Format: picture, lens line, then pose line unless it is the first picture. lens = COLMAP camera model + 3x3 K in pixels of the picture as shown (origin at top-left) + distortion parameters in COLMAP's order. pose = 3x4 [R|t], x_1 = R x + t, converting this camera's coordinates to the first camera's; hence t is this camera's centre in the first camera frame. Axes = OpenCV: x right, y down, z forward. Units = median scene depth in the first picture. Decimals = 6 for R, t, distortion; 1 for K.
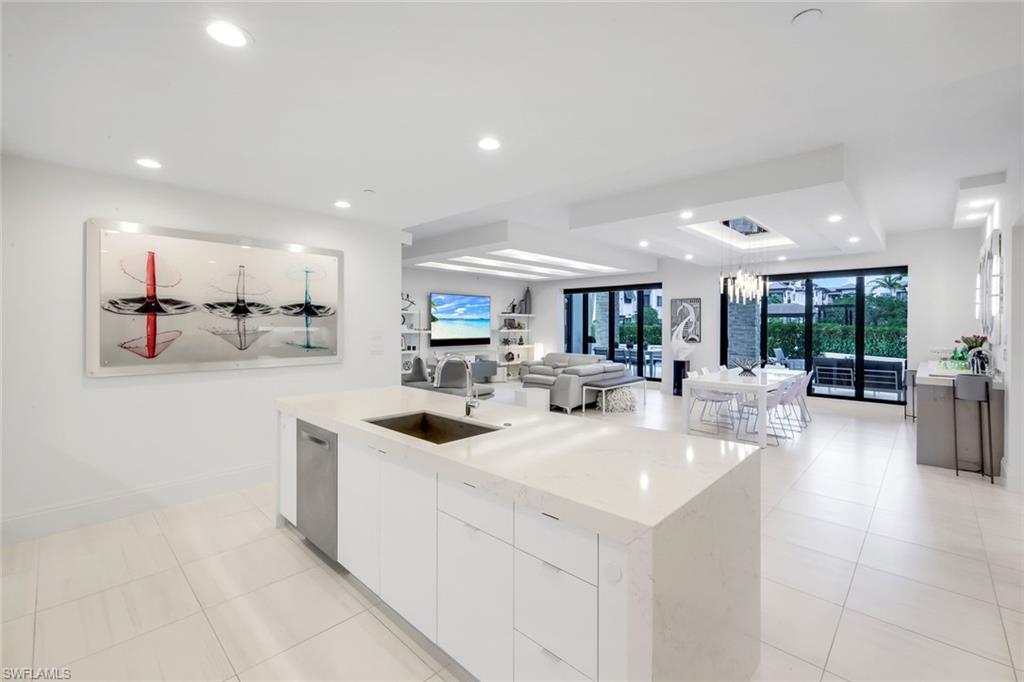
lens RADIAL K [[436.4, 0, 515.9], [0, 436.4, 329.9], [0, 0, 1]] dist [0.007921, 0.000301]
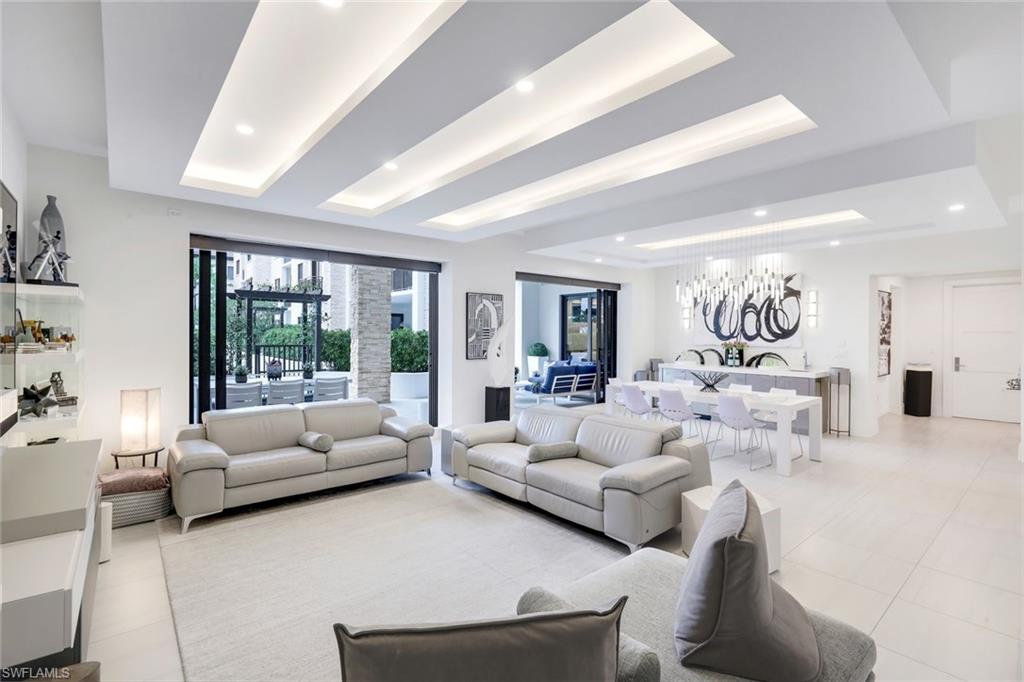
lens RADIAL K [[471.6, 0, 507.9], [0, 471.6, 337.7], [0, 0, 1]] dist [-0.004902, -0.000471]
pose [[0.114710, -0.012084, 0.993326, -0.320739], [0.004728, 0.999921, 0.011618, -0.012521], [-0.993388, 0.003364, 0.114758, 0.892564]]
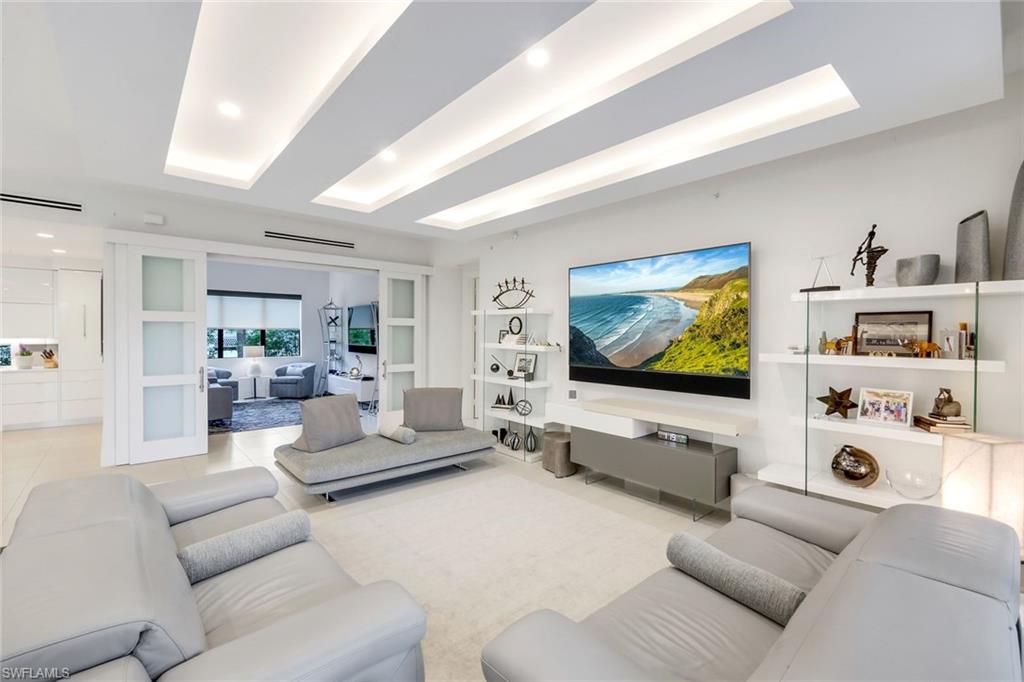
lens RADIAL K [[430.3, 0, 509.2], [0, 430.3, 338.3], [0, 0, 1]] dist [0.002977, -0.000135]
pose [[-0.089175, 0.002276, -0.996013, 0.312898], [-0.019786, 0.999796, 0.004056, -0.009884], [0.995819, 0.020068, -0.089112, 1.045495]]
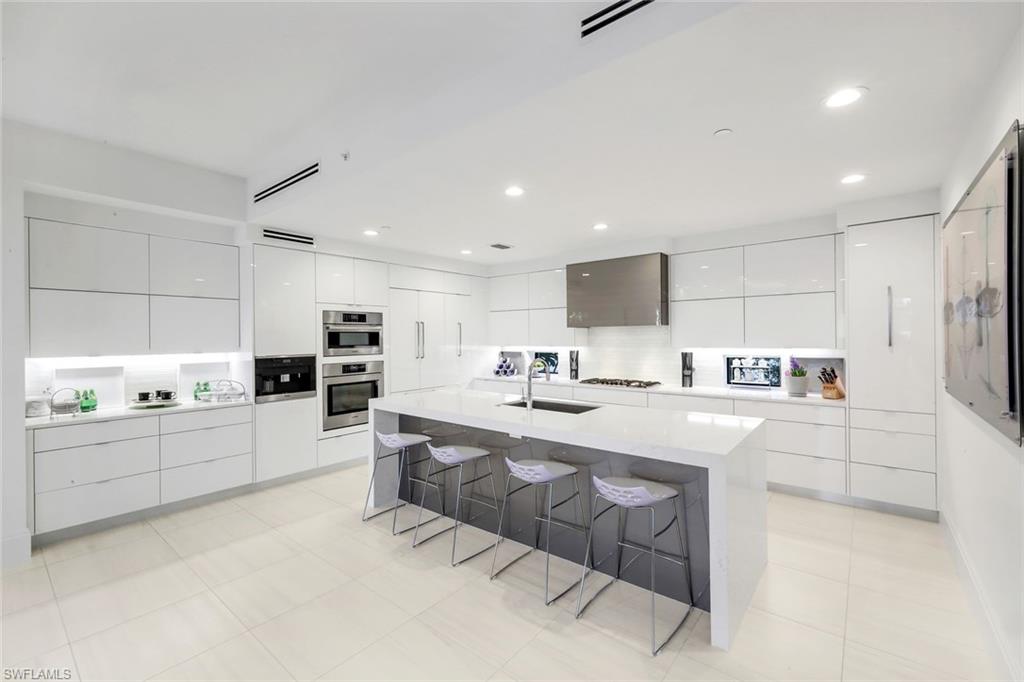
lens RADIAL K [[430.3, 0, 507.2], [0, 430.3, 335.9], [0, 0, 1]] dist [0.002977, -0.000135]
pose [[-0.997948, 0.002569, -0.063981, 0.013744], [0.002032, 0.999962, 0.008456, -0.008407], [0.064000, 0.008308, -0.997915, 0.627923]]
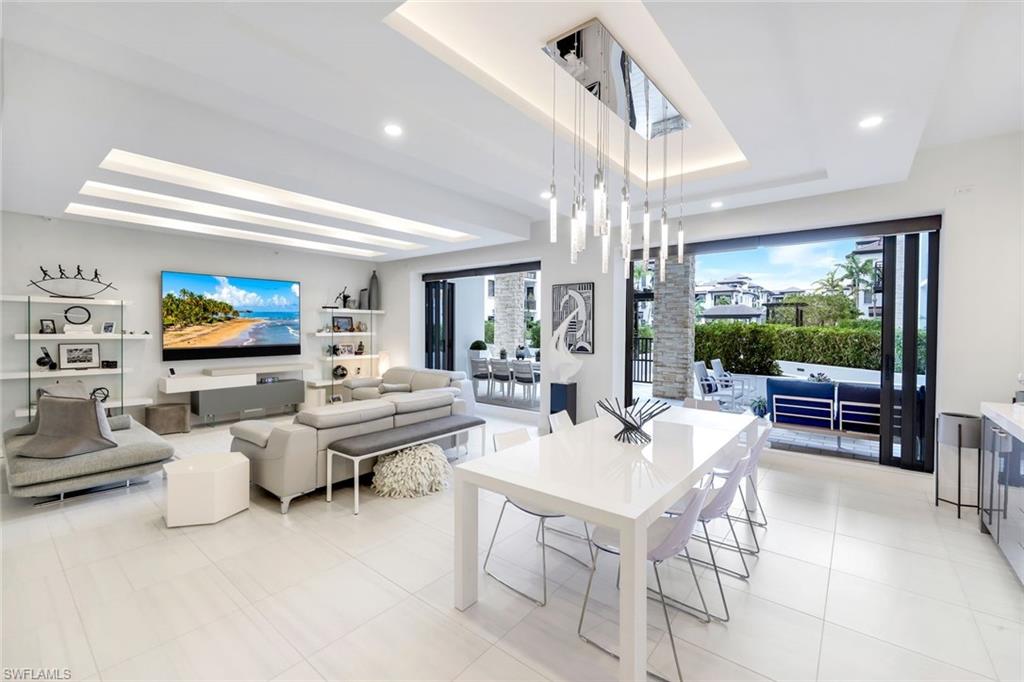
lens RADIAL K [[430.3, 0, 512.0], [0, 430.3, 334.9], [0, 0, 1]] dist [0.002977, -0.000135]
pose [[0.997069, -0.000143, 0.076508, 0.256709], [-0.000533, 0.999961, 0.008817, -0.003406], [-0.076506, -0.008832, 0.997030, 0.395619]]
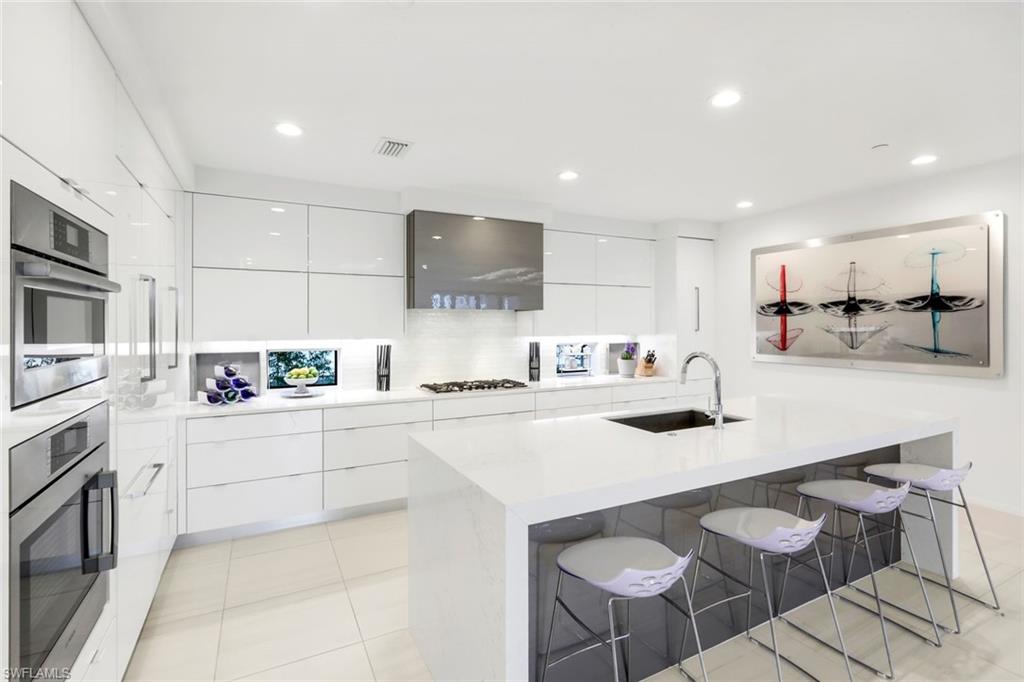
lens RADIAL K [[491.9, 0, 501.9], [0, 491.9, 326.9], [0, 0, 1]] dist [-0.005860, 0.002431]
pose [[-0.336495, 0.000802, -0.941685, 0.268271], [-0.006244, 0.999976, 0.003083, -0.000706], [0.941665, 0.006917, -0.336482, 0.255481]]
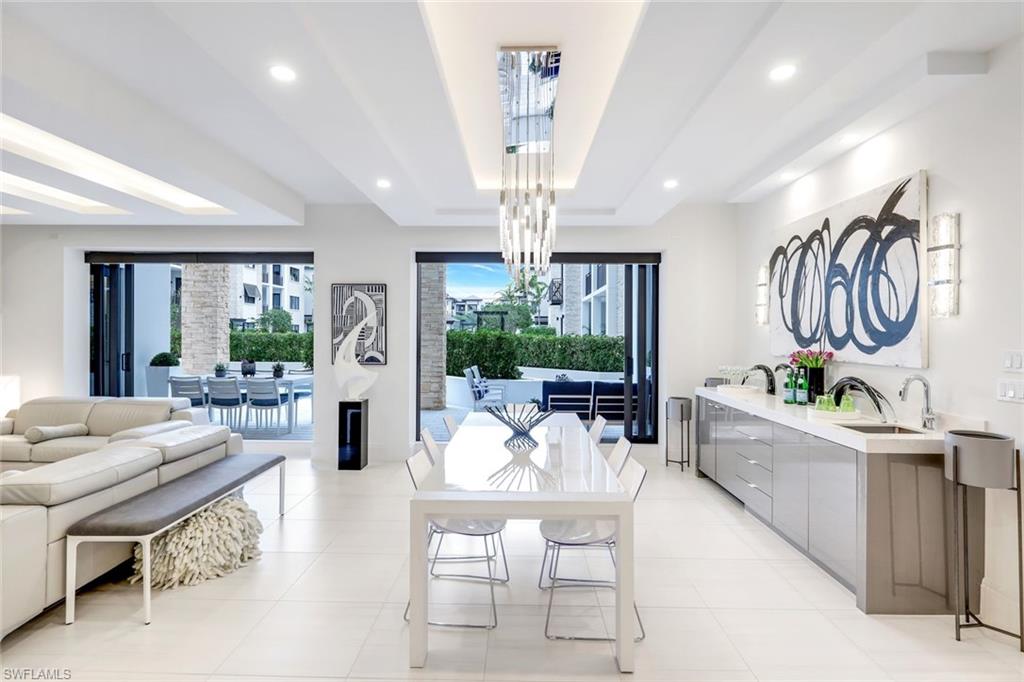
lens RADIAL K [[491.9, 0, 510.3], [0, 491.9, 335.1], [0, 0, 1]] dist [-0.005860, 0.002431]
pose [[0.740572, 0.000781, 0.671976, 0.121032], [0.003111, 0.999985, -0.004591, -0.004999], [-0.671969, 0.005491, 0.740559, 0.432787]]
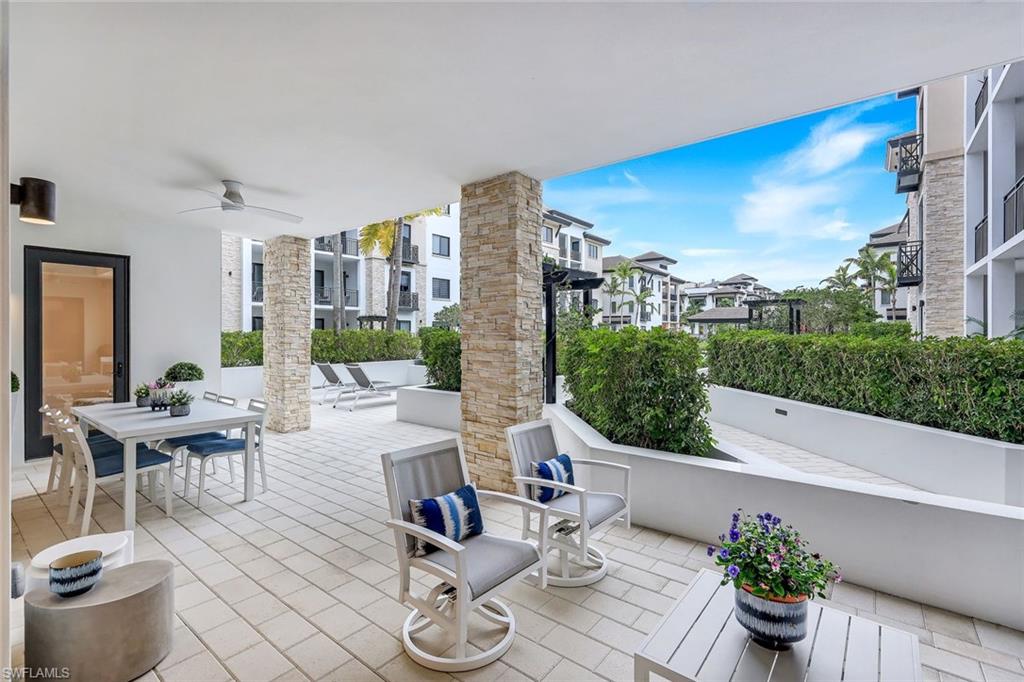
lens RADIAL K [[455.3, 0, 510.1], [0, 455.3, 334.9], [0, 0, 1]] dist [-0.001622, 0.000786]
pose [[0.996886, -0.004052, 0.078754, 0.657523], [0.004559, 0.999970, -0.006260, -0.012899], [-0.078726, 0.006600, 0.996874, 0.837320]]
